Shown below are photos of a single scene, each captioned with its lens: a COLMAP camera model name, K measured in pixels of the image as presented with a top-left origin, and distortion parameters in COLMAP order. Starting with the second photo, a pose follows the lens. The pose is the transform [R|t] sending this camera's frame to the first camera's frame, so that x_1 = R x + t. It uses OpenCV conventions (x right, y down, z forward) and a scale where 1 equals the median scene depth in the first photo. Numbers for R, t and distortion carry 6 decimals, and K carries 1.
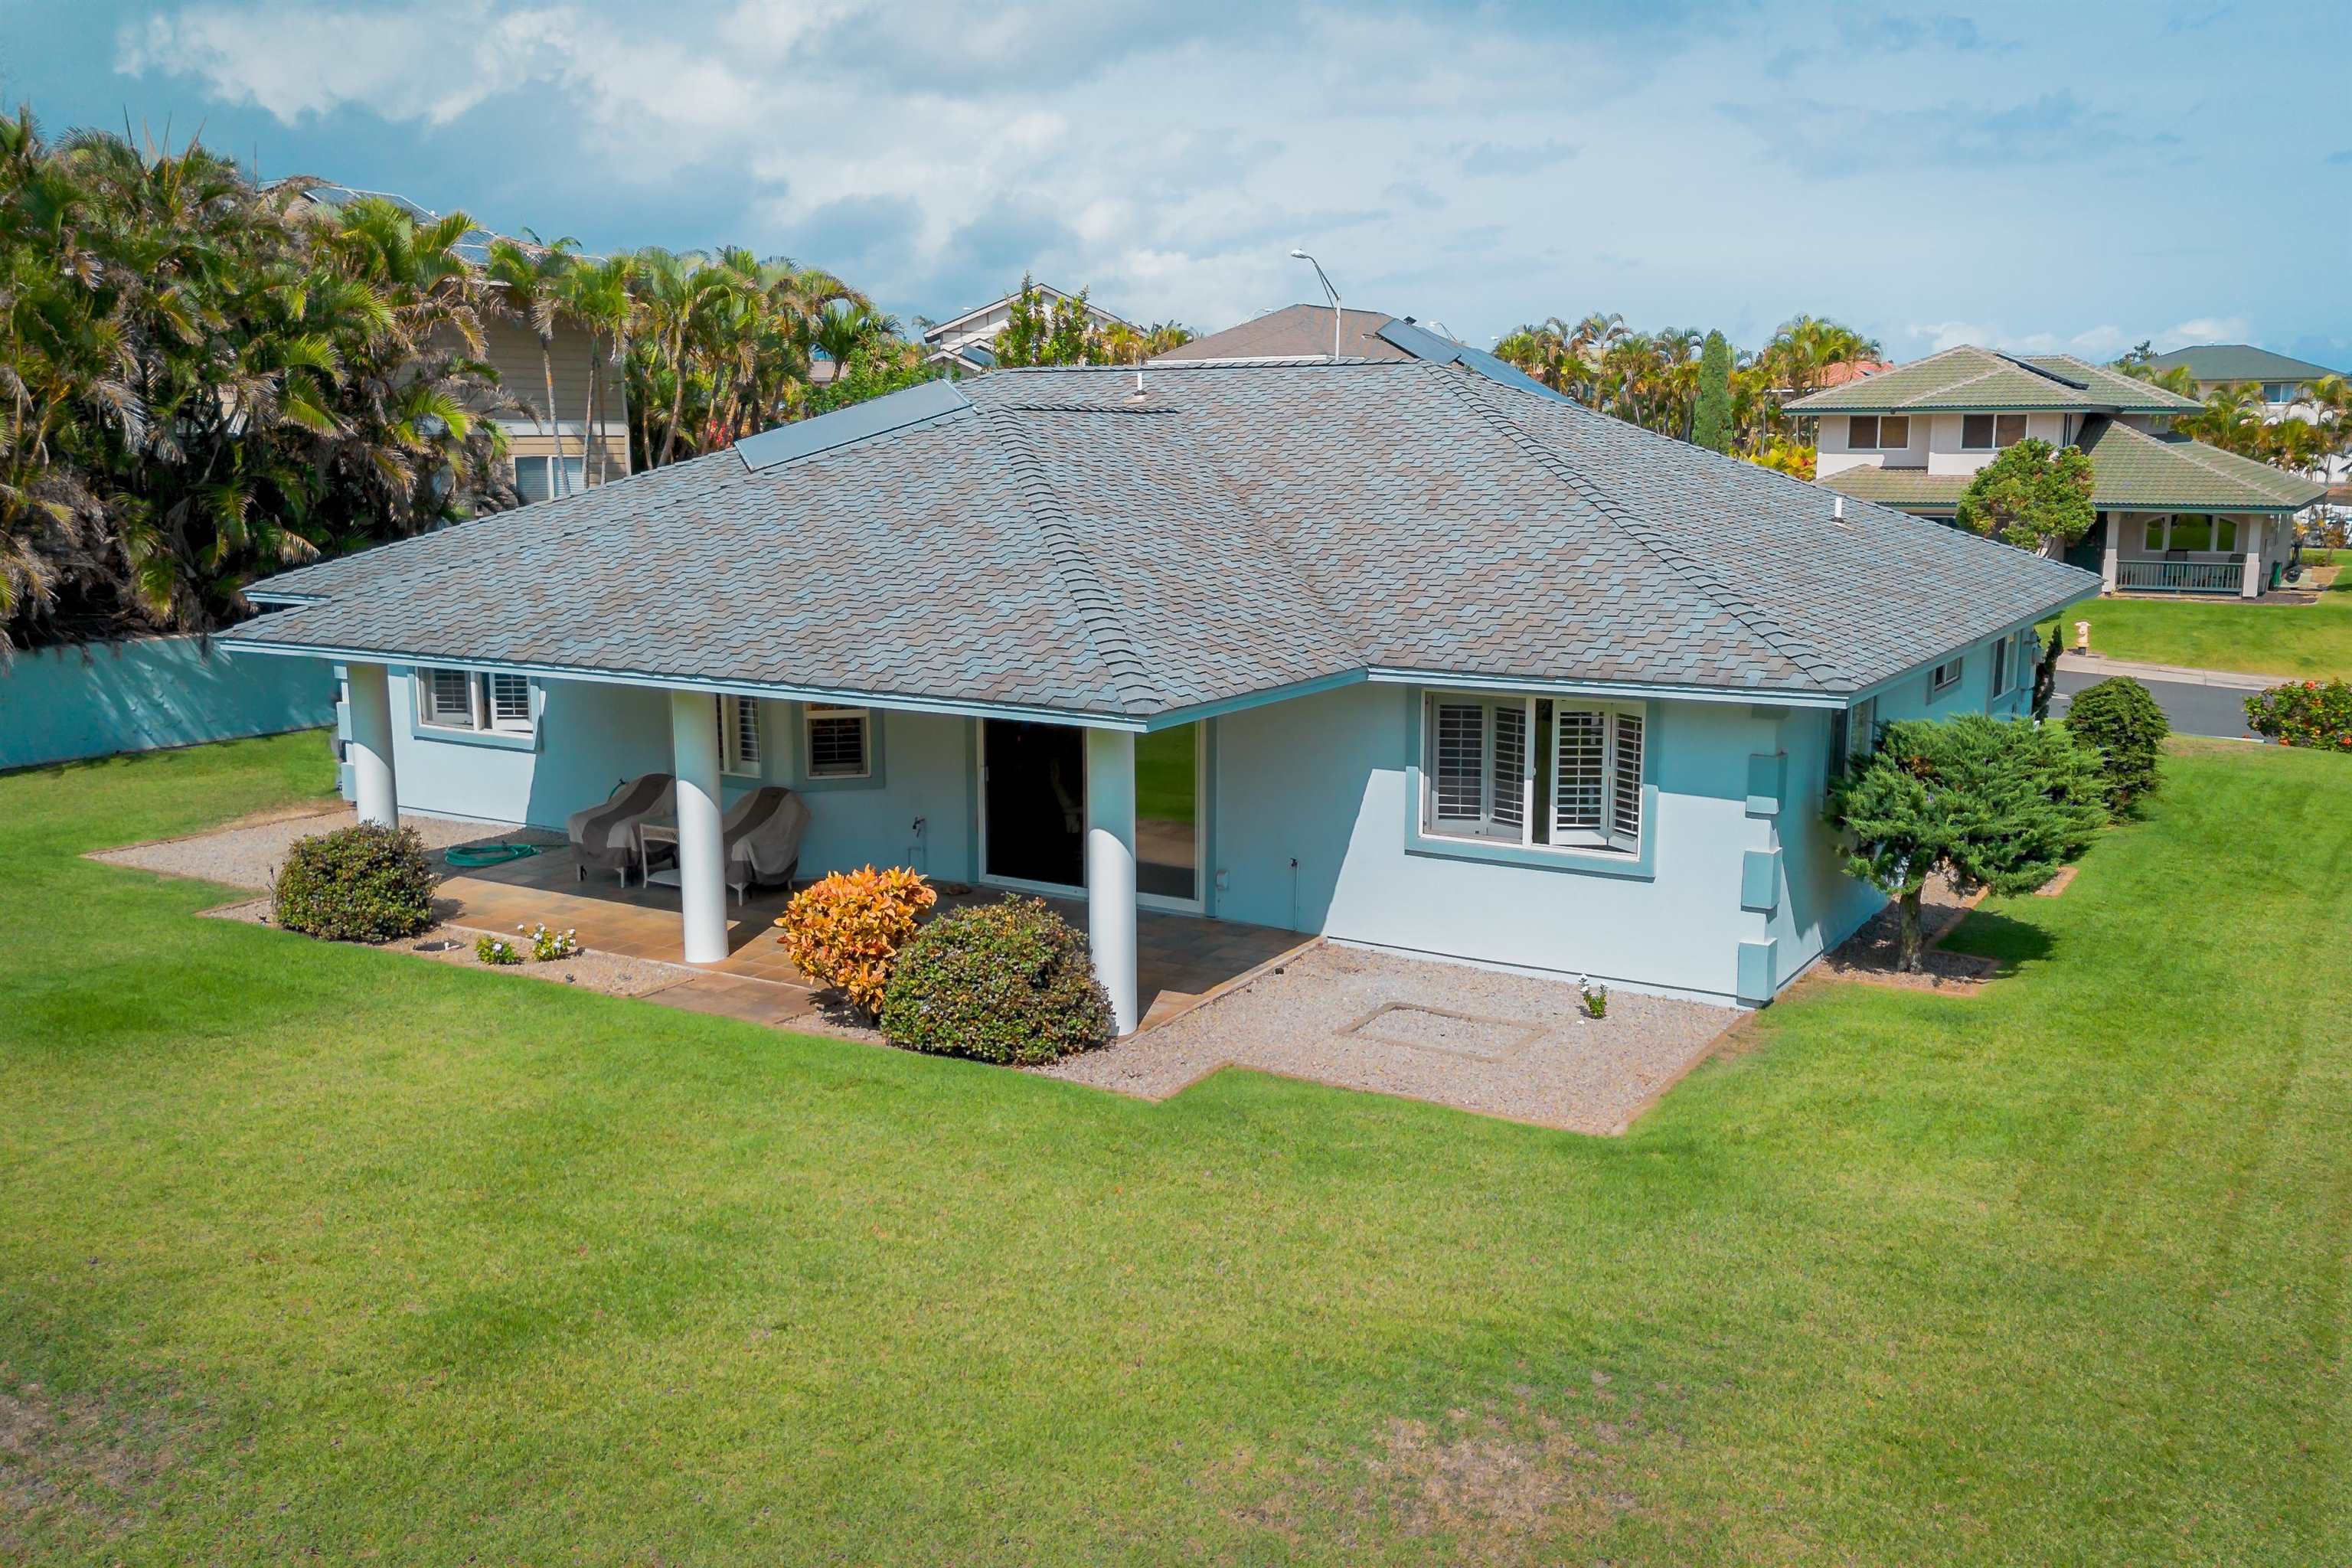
lens RADIAL K [[1944.4, 0, 1178.4], [0, 1944.4, 785.5], [0, 0, 1]] dist [0.042880, -0.007109]
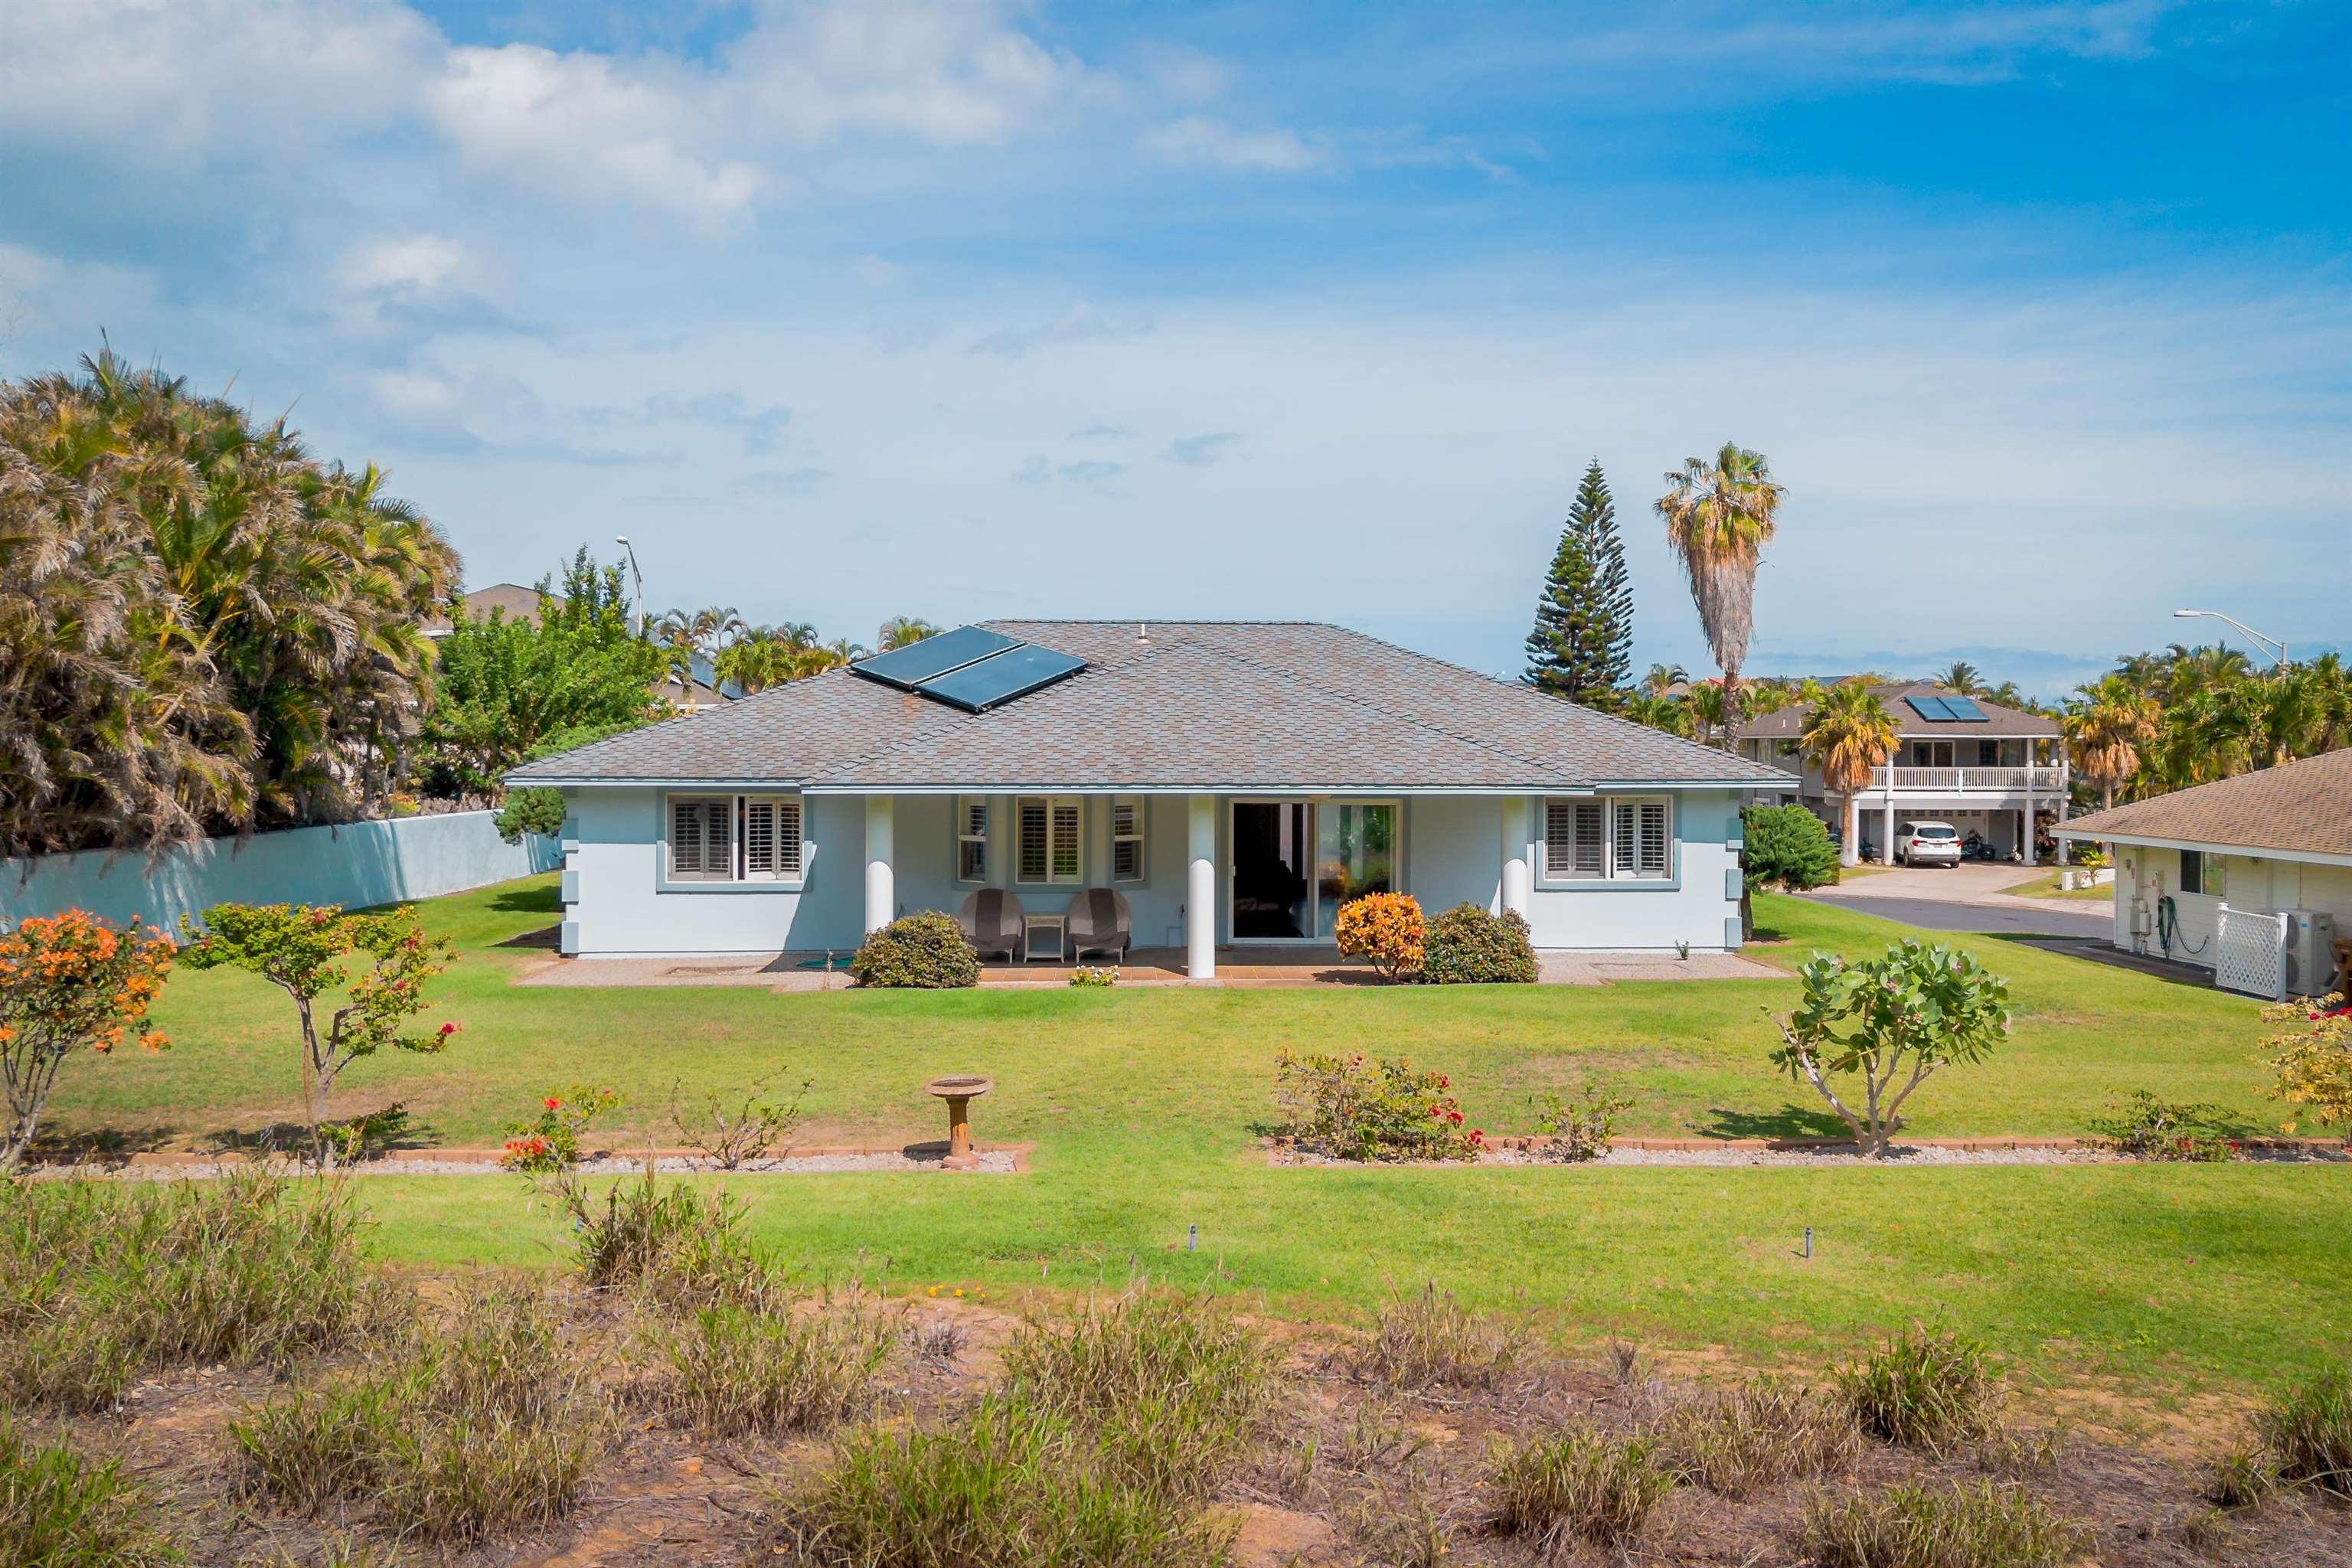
lens RADIAL K [[1944.4, 0, 1174.1], [0, 1944.4, 778.6], [0, 0, 1]] dist [0.042880, -0.007109]
pose [[0.849746, -0.009200, 0.527112, -1.084607], [0.089962, 0.987713, -0.127786, 0.130249], [-0.519460, 0.156006, 0.840133, -0.317080]]
